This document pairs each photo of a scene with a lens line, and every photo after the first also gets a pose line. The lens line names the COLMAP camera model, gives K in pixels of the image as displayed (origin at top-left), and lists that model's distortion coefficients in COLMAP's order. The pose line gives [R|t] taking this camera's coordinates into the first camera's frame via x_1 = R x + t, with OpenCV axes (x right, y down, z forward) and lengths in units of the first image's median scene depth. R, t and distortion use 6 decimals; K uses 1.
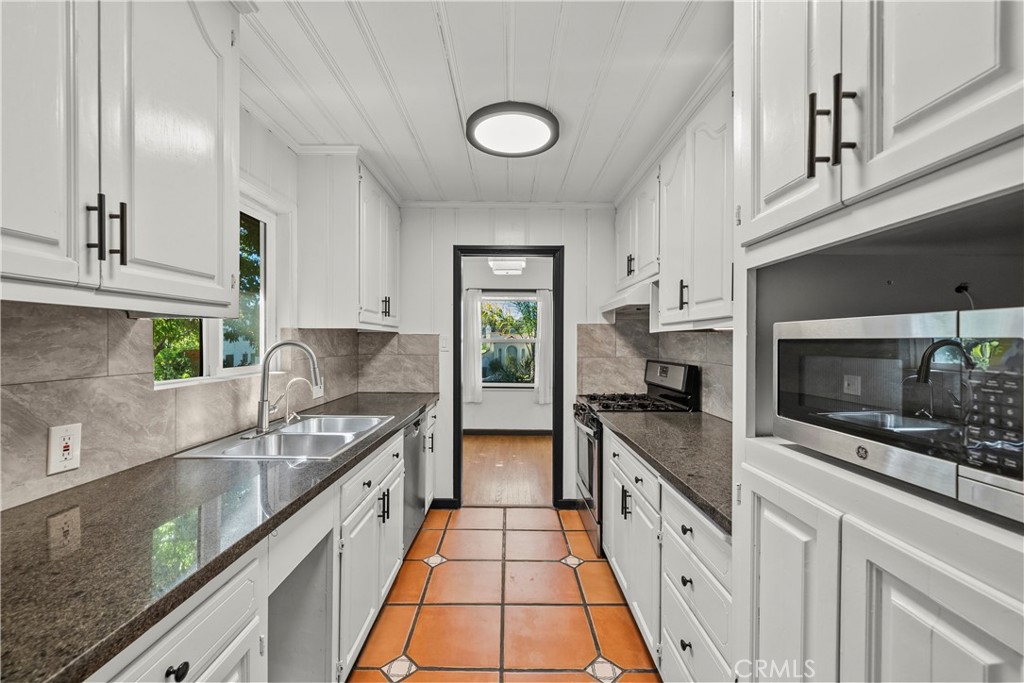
lens RADIAL K [[419.3, 0, 506.9], [0, 419.3, 342.3], [0, 0, 1]] dist [-0.001736, -0.000070]
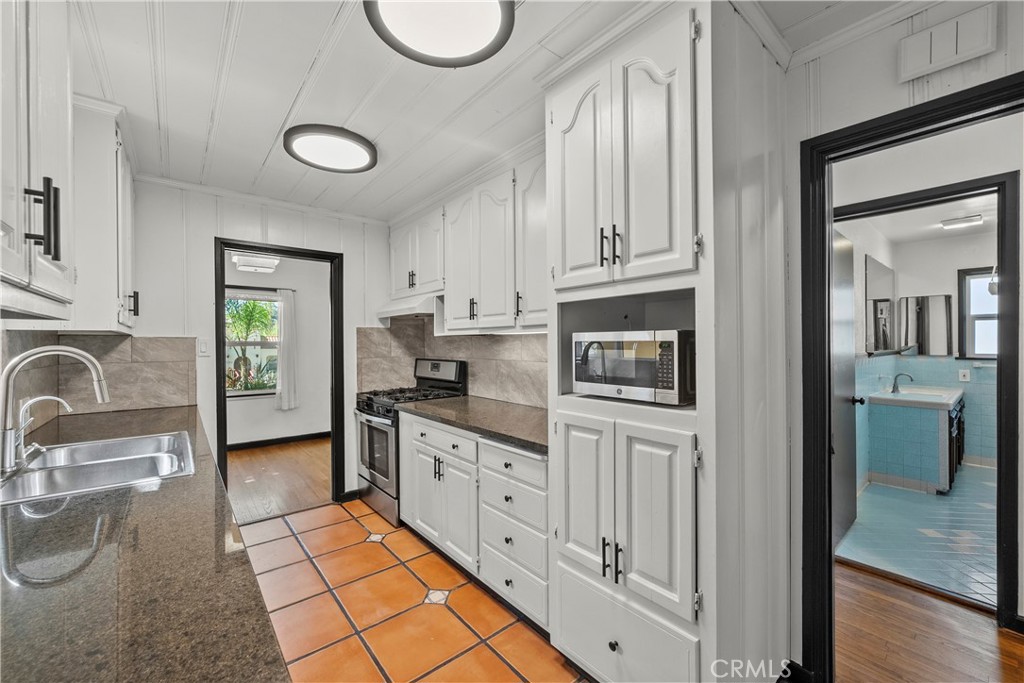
lens RADIAL K [[414.4, 0, 506.4], [0, 414.4, 341.7], [0, 0, 1]] dist [-0.001110, 0.000103]
pose [[0.766612, -0.008447, 0.642055, -0.277759], [0.011025, 0.999939, -0.000008, -0.003314], [-0.642016, 0.007085, 0.766658, -0.085619]]
